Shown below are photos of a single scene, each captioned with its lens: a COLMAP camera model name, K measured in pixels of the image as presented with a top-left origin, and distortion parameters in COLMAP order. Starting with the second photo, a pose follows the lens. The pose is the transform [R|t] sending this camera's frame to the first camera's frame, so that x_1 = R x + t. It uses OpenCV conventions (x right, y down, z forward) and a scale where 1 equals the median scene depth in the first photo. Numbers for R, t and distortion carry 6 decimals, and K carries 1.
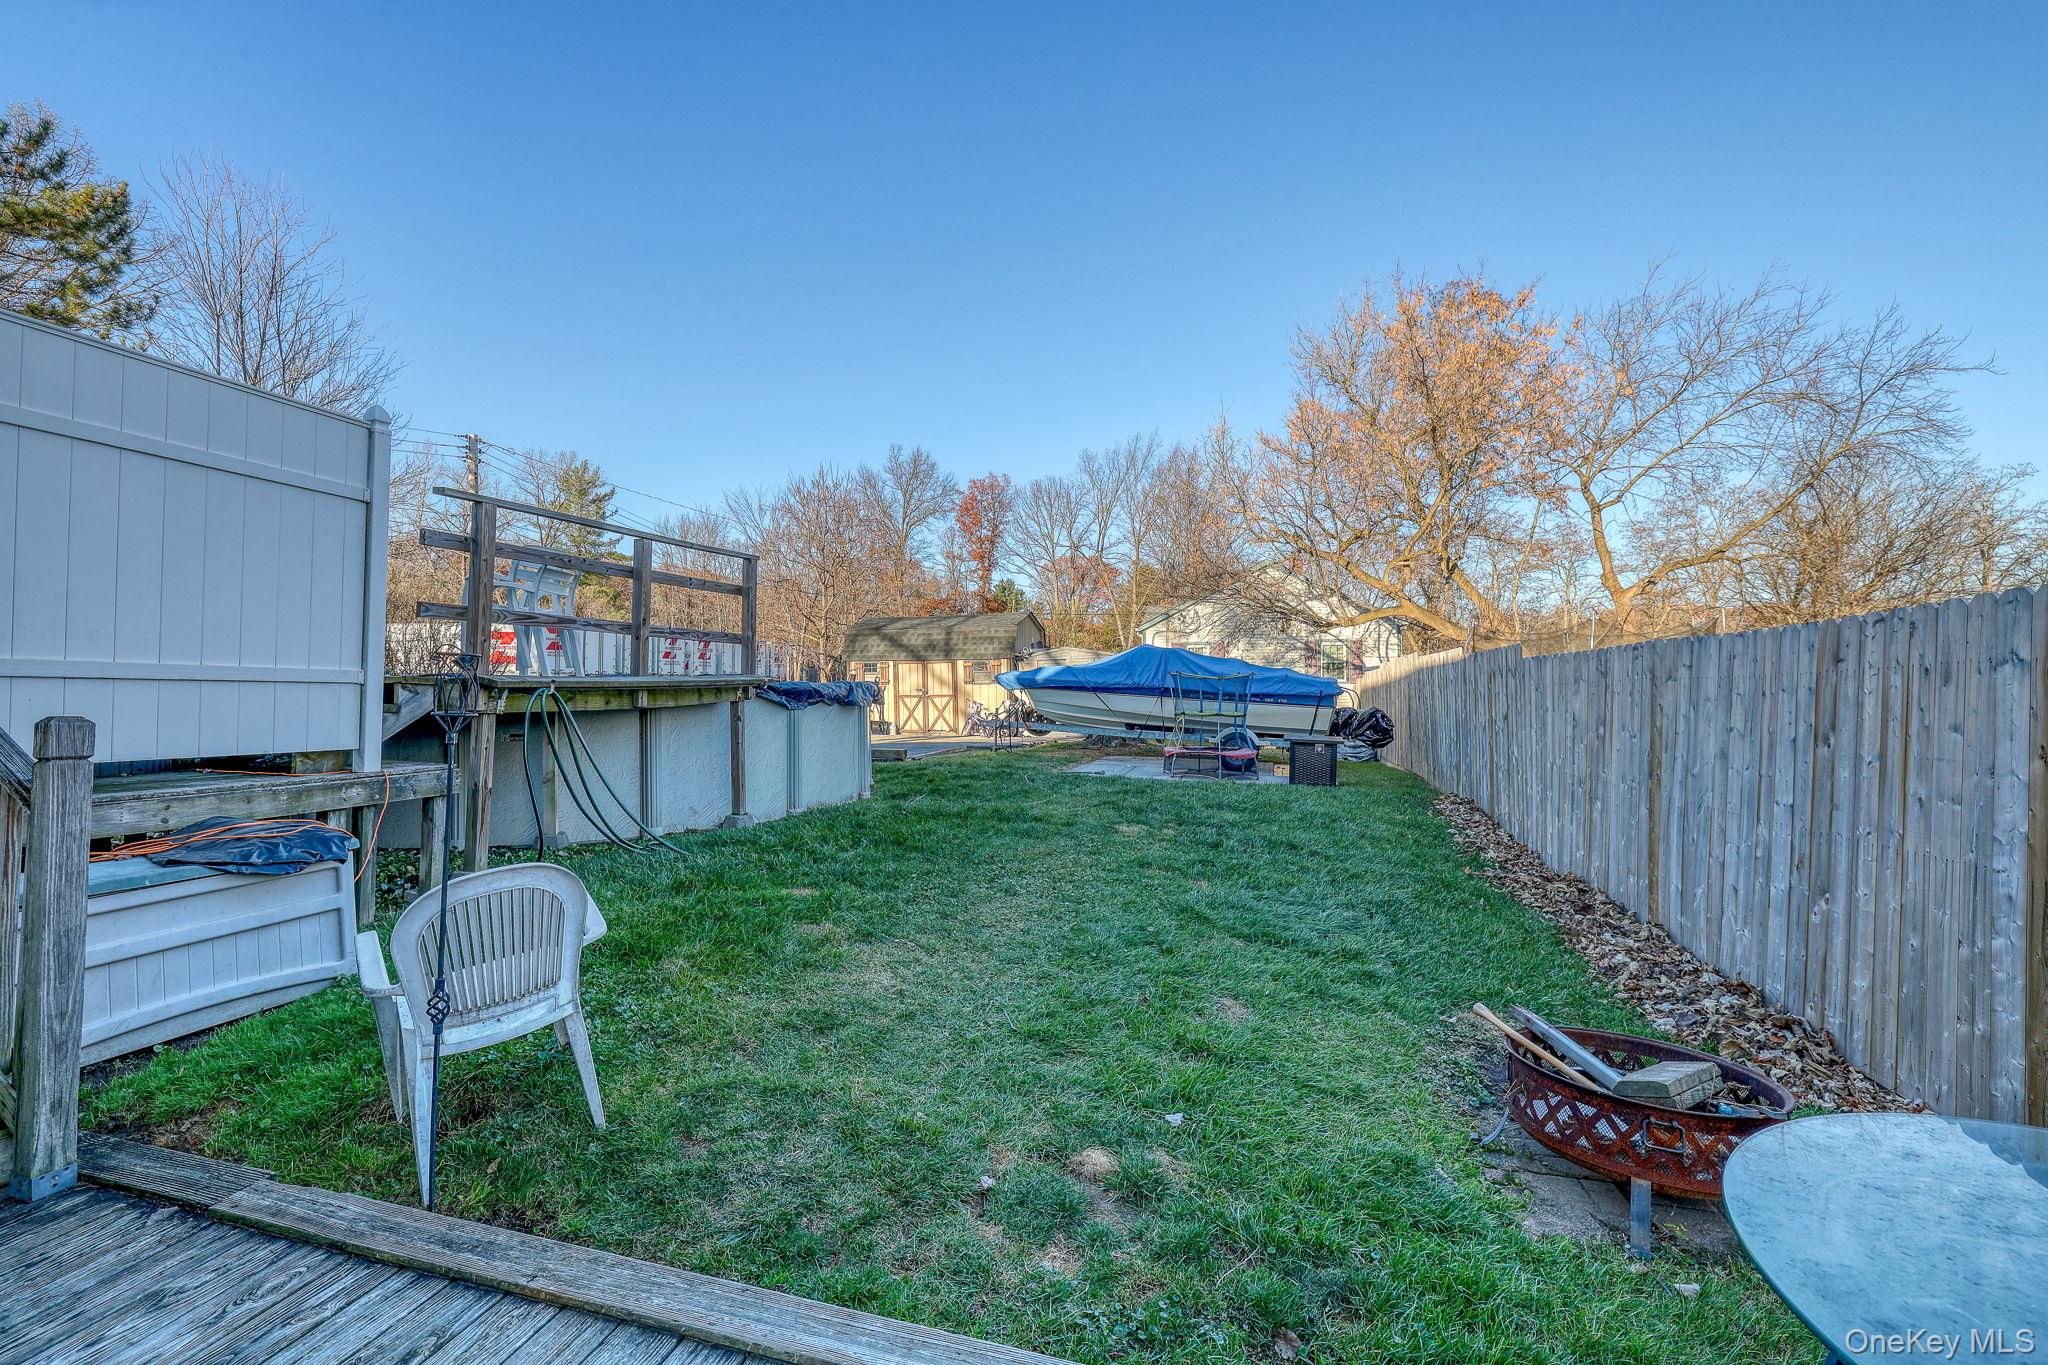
lens RADIAL K [[844.4, 0, 1021.4], [0, 844.4, 686.0], [0, 0, 1]] dist [-0.001523, 0.000005]
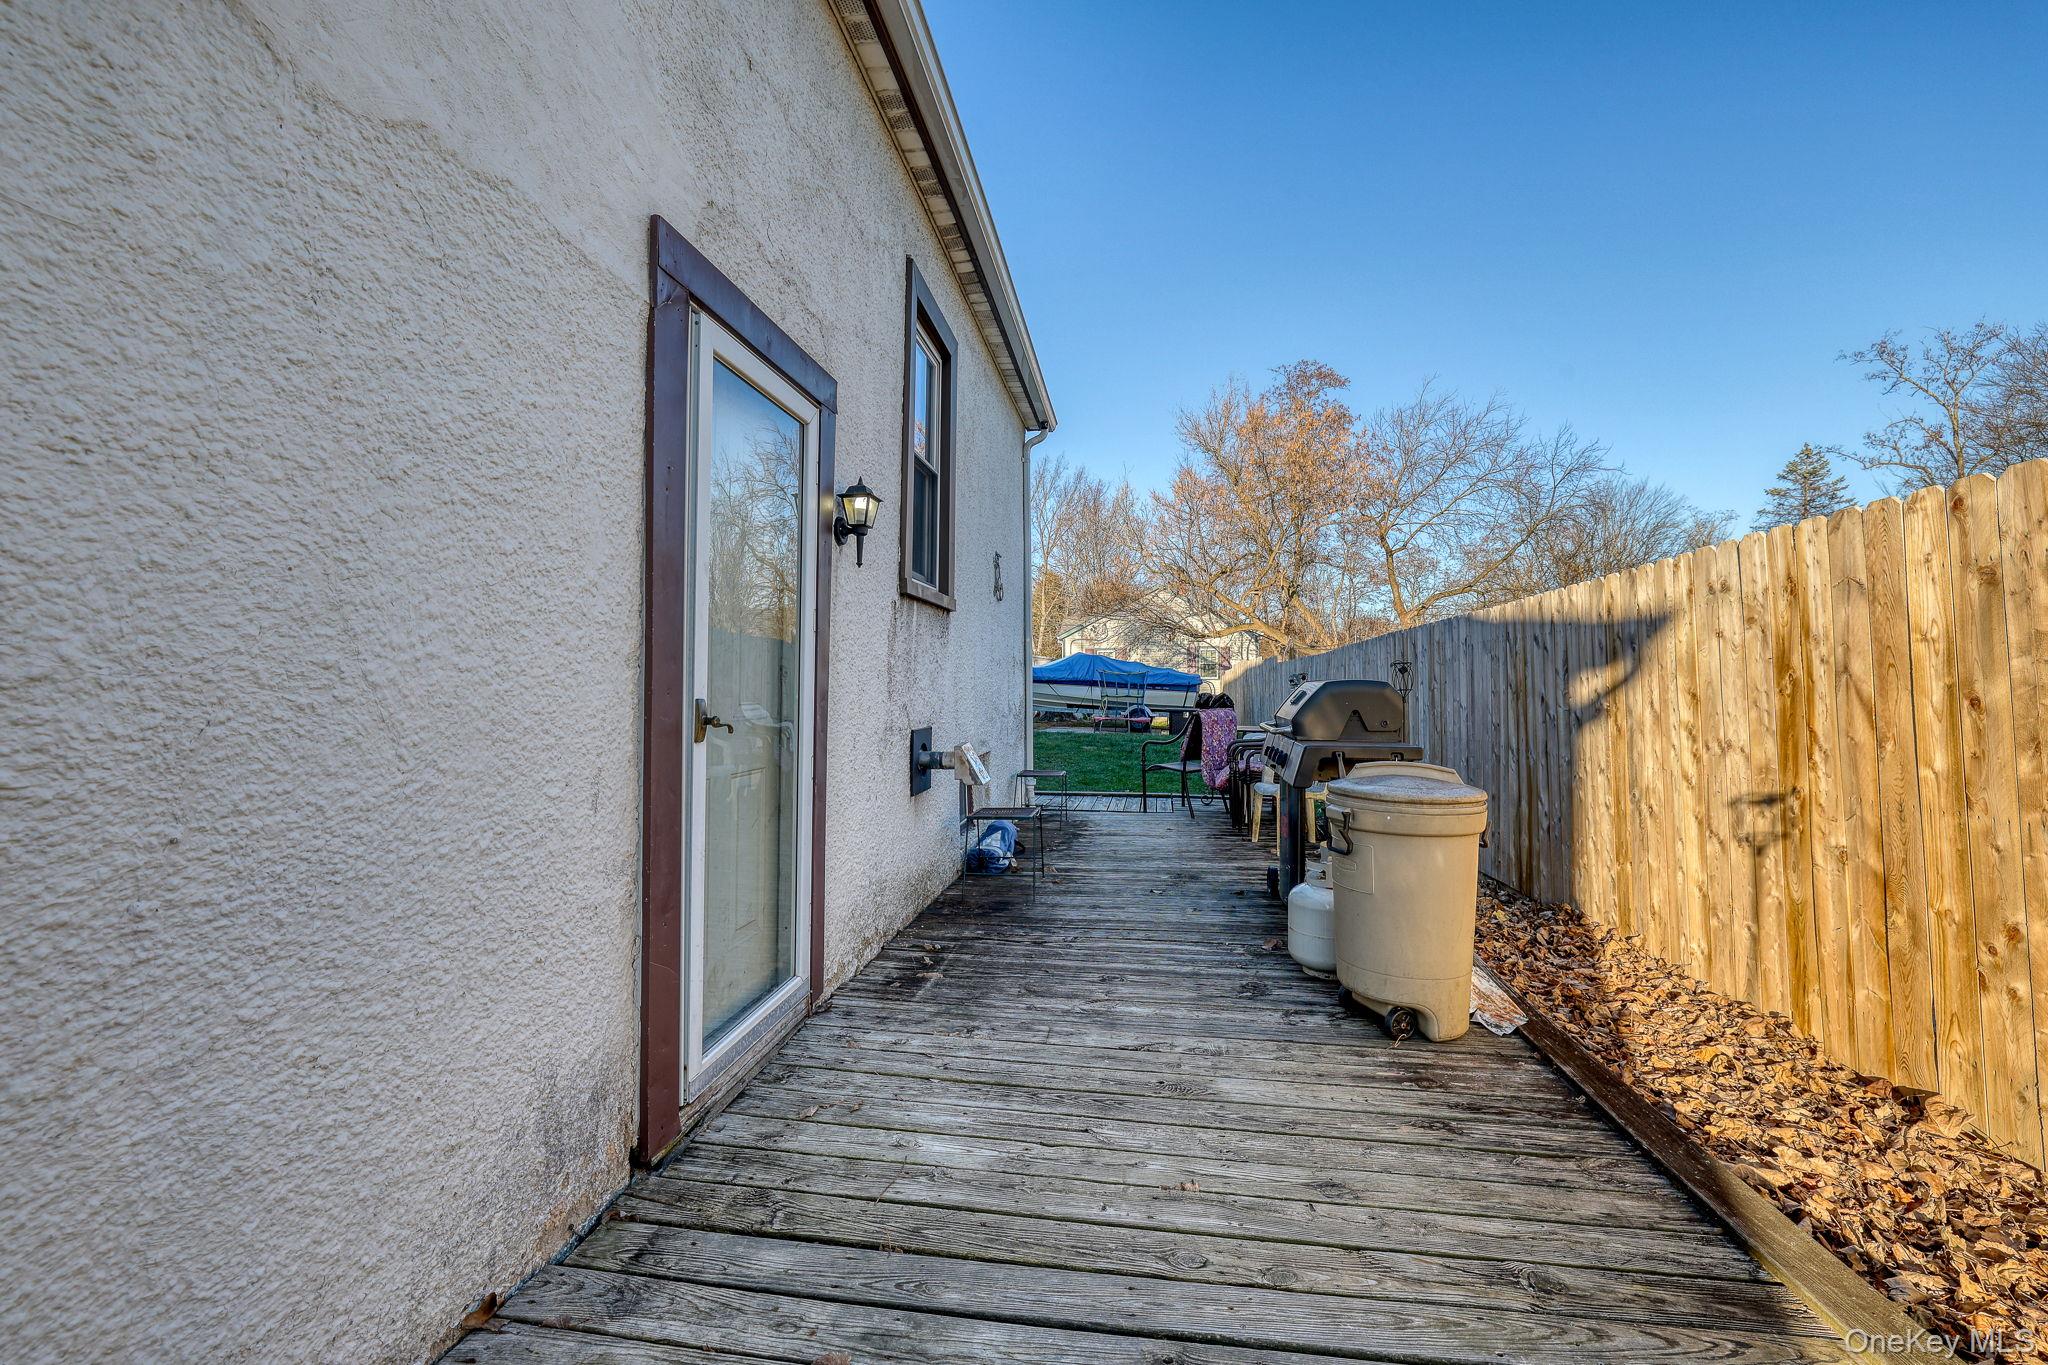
lens RADIAL K [[844.4, 0, 1022.8], [0, 844.4, 682.2], [0, 0, 1]] dist [-0.001523, 0.000005]
pose [[0.992752, -0.002002, 0.120167, -0.086181], [0.002687, 0.999981, -0.005536, 0.007932], [-0.120154, 0.005819, 0.992738, -0.312985]]
